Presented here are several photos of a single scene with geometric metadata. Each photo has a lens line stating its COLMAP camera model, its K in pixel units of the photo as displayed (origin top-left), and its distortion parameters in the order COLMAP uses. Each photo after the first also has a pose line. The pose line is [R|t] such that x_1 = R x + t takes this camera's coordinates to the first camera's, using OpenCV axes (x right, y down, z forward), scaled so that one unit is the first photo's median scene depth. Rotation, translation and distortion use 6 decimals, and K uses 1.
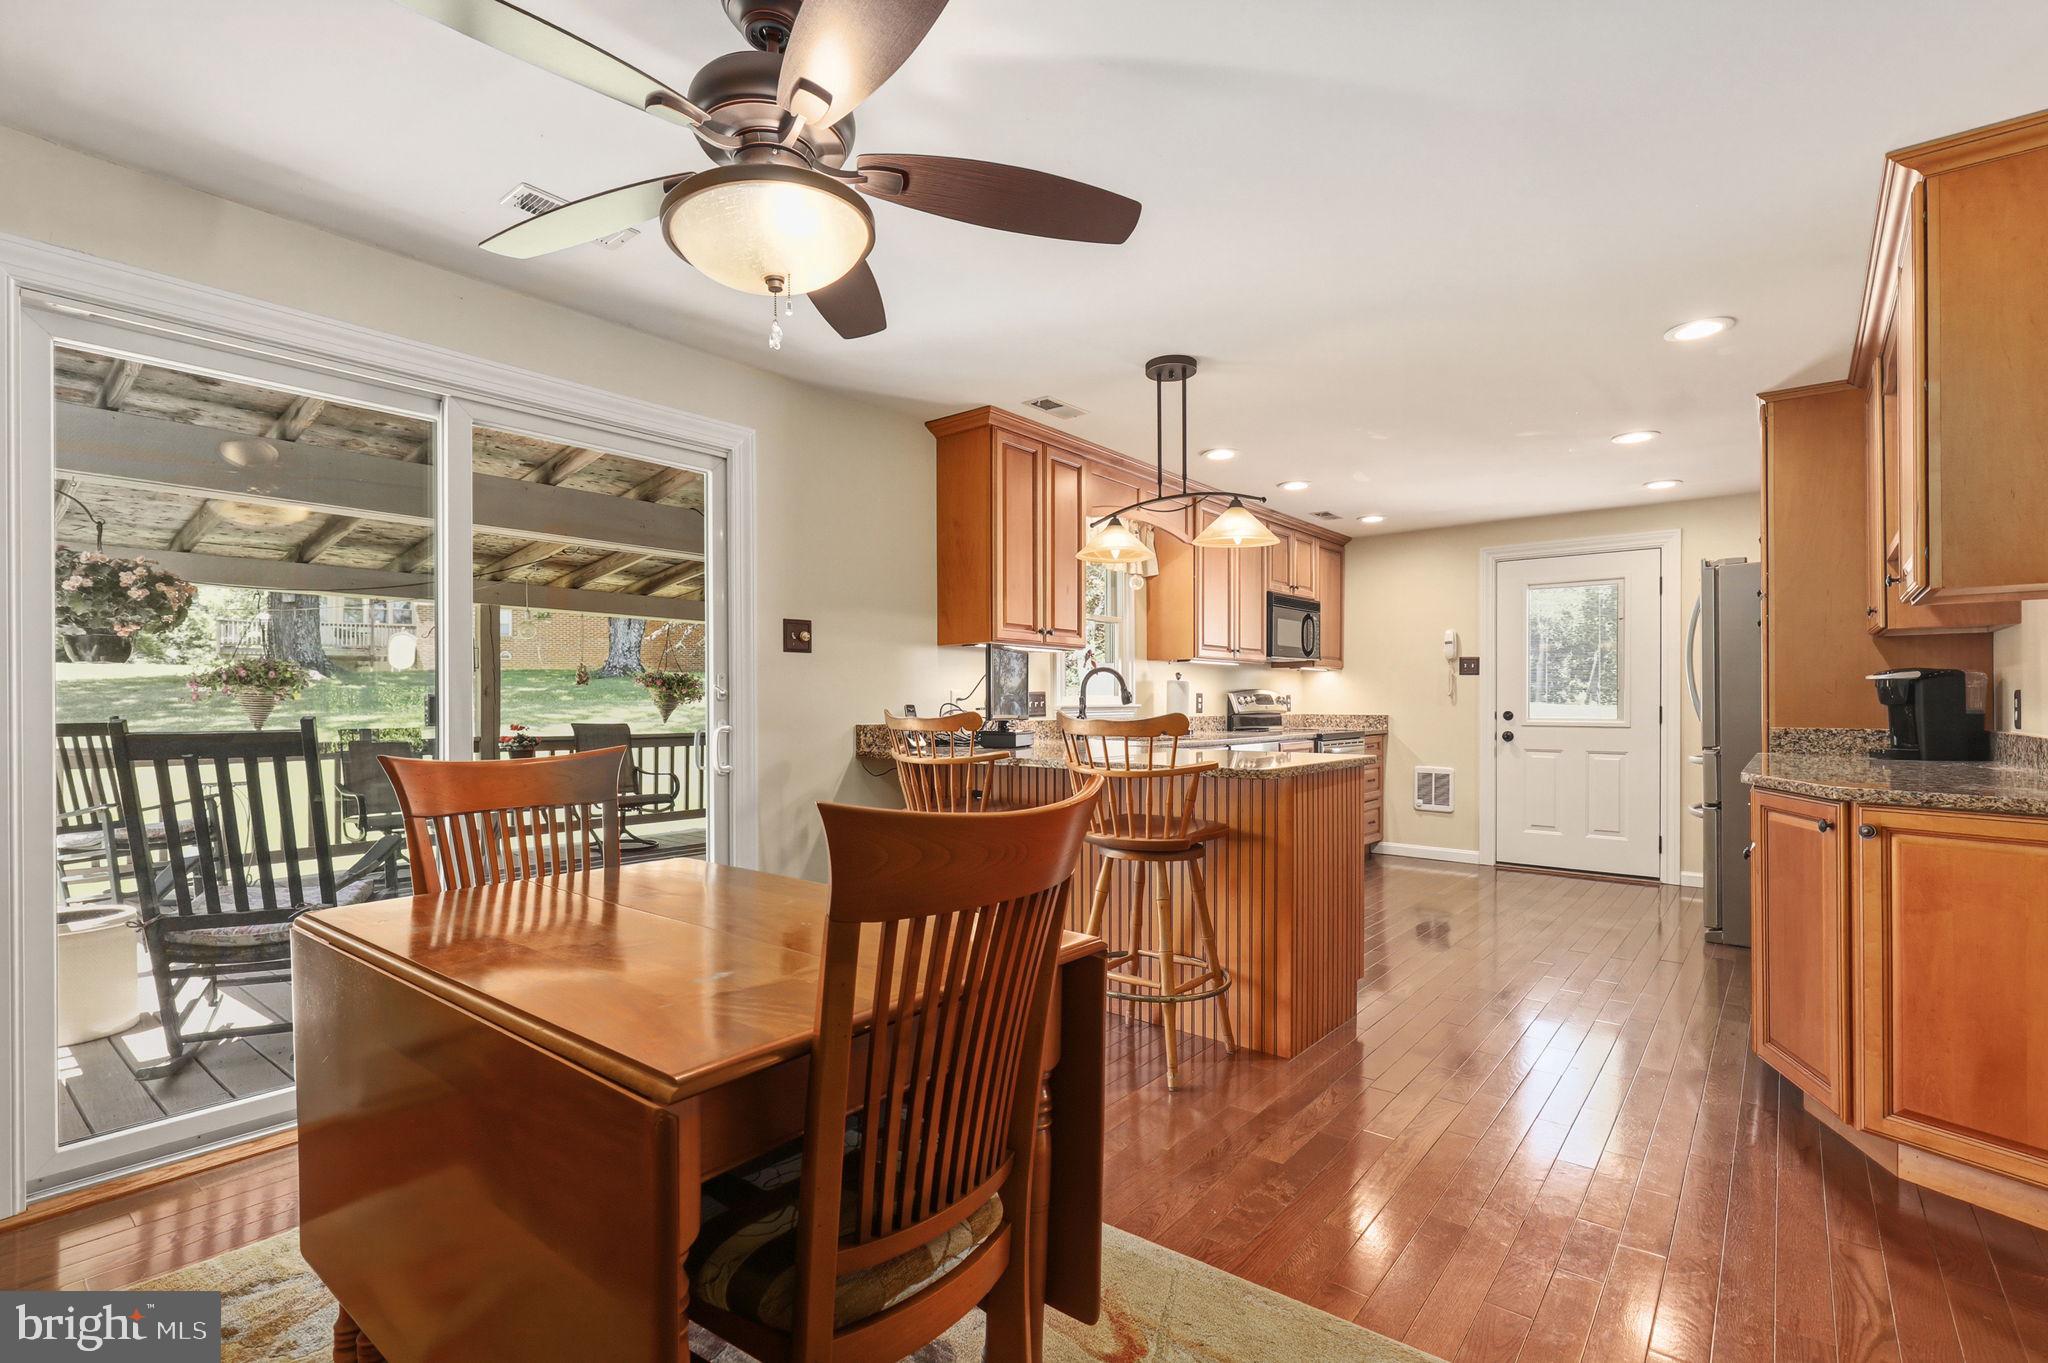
lens RADIAL K [[955.9, 0, 1003.0], [0, 955.9, 699.8], [0, 0, 1]] dist [-0.000548, 0.000186]
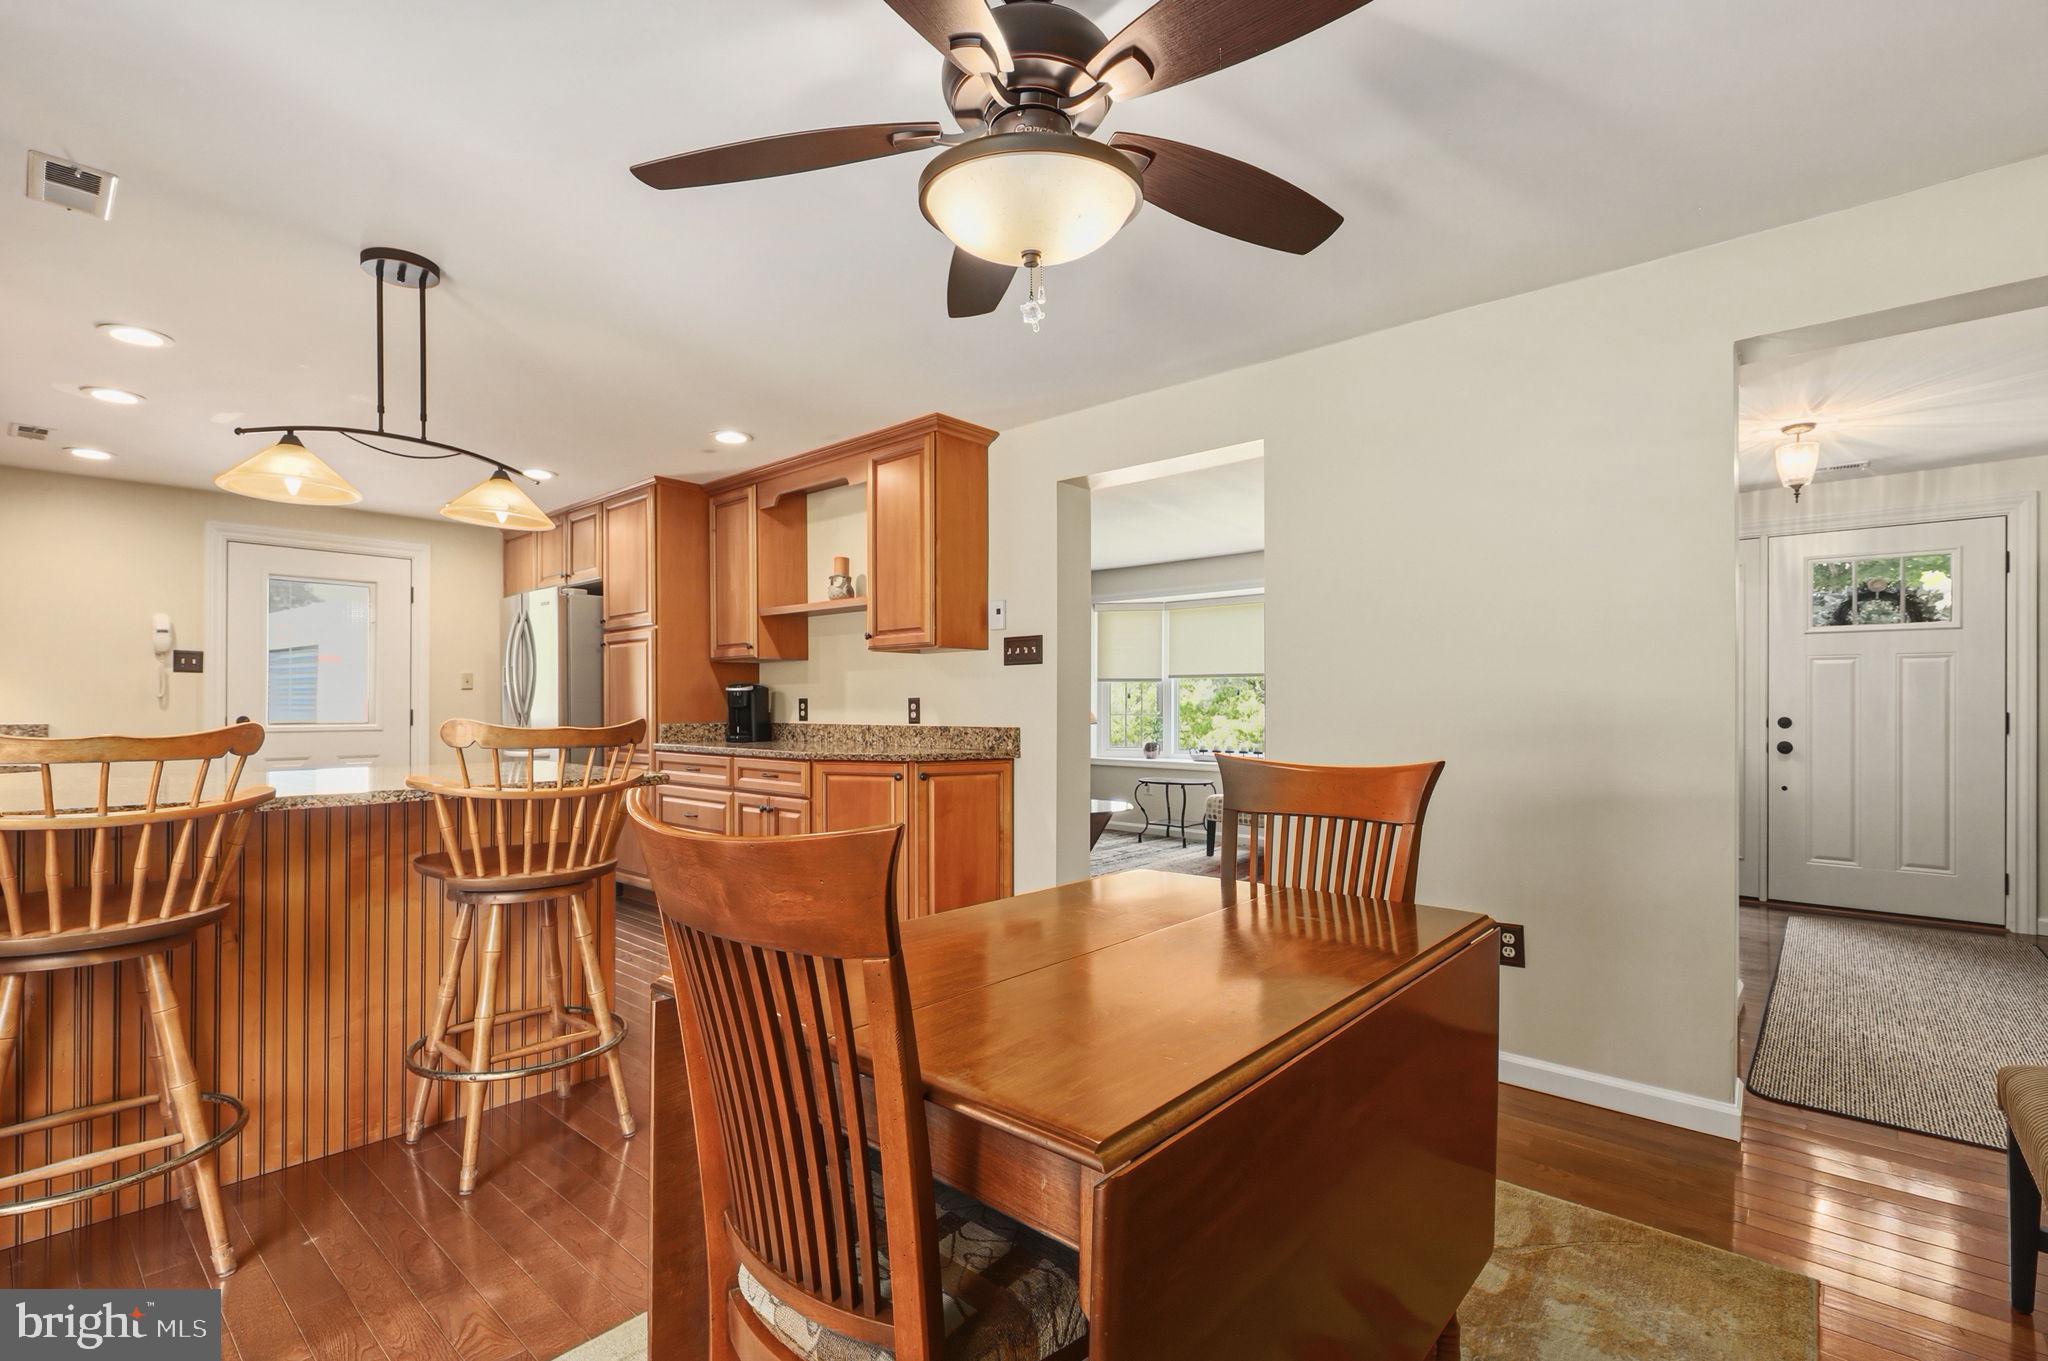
lens RADIAL K [[934.7, 0, 1024.8], [0, 934.7, 693.0], [0, 0, 1]] dist [0.000914, 0.000305]
pose [[0.021897, 0.014324, 0.999658, -0.315505], [-0.003540, 0.999892, -0.014250, 0.000627], [-0.999754, -0.003226, 0.021946, 0.275322]]
